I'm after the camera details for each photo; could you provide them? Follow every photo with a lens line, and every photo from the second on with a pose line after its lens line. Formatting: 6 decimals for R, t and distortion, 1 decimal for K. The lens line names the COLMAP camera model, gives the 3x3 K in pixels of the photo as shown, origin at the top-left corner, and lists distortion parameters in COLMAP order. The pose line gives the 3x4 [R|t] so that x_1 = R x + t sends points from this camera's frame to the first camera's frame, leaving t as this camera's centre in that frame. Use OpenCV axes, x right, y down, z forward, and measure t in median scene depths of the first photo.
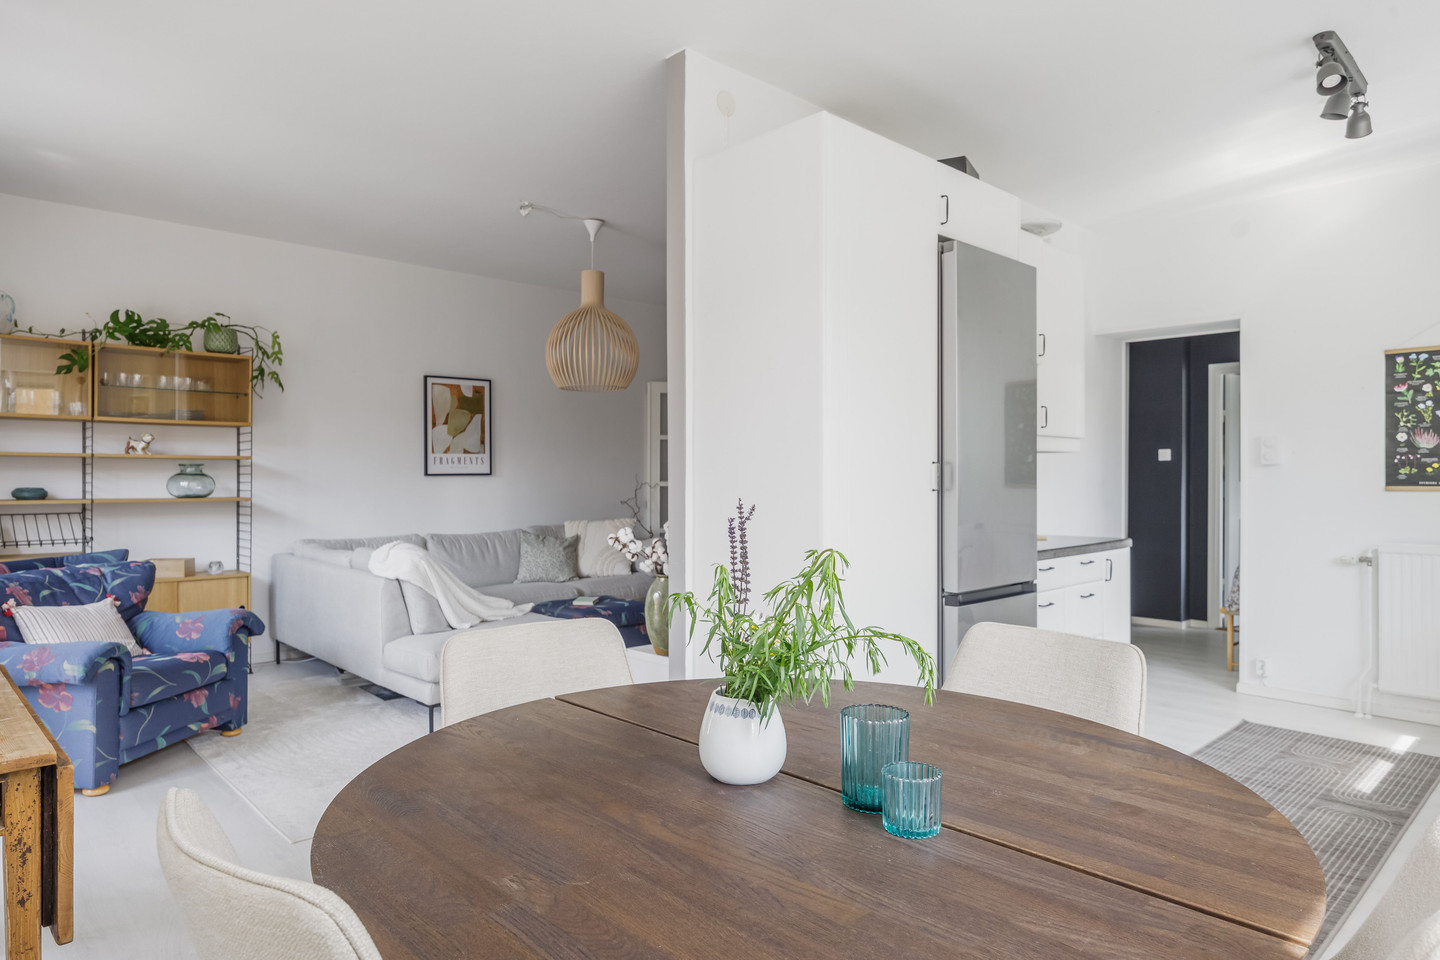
lens RADIAL K [[882.3, 0, 716.2], [0, 882.3, 481.0], [0, 0, 1]] dist [0.002826, -0.001237]
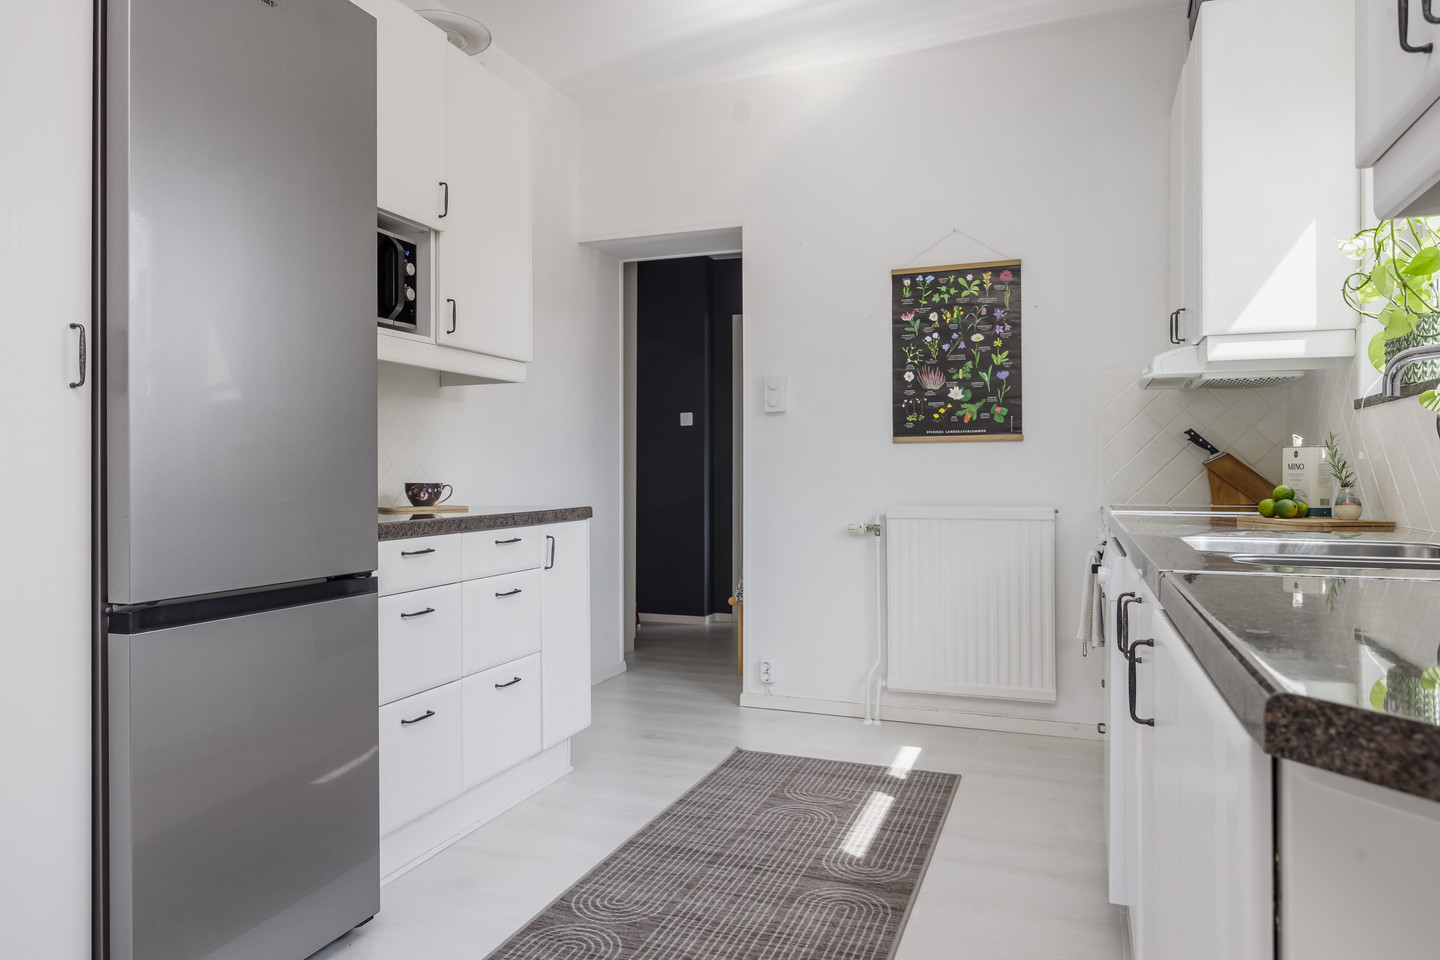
lens RADIAL K [[953.0, 0, 720.9], [0, 953.0, 476.2], [0, 0, 1]] dist [0.000421, -0.000074]
pose [[0.899045, -0.003762, 0.437840, 0.235191], [0.004471, 0.999990, -0.000588, 0.042481], [-0.437833, 0.002486, 0.899053, 0.286140]]
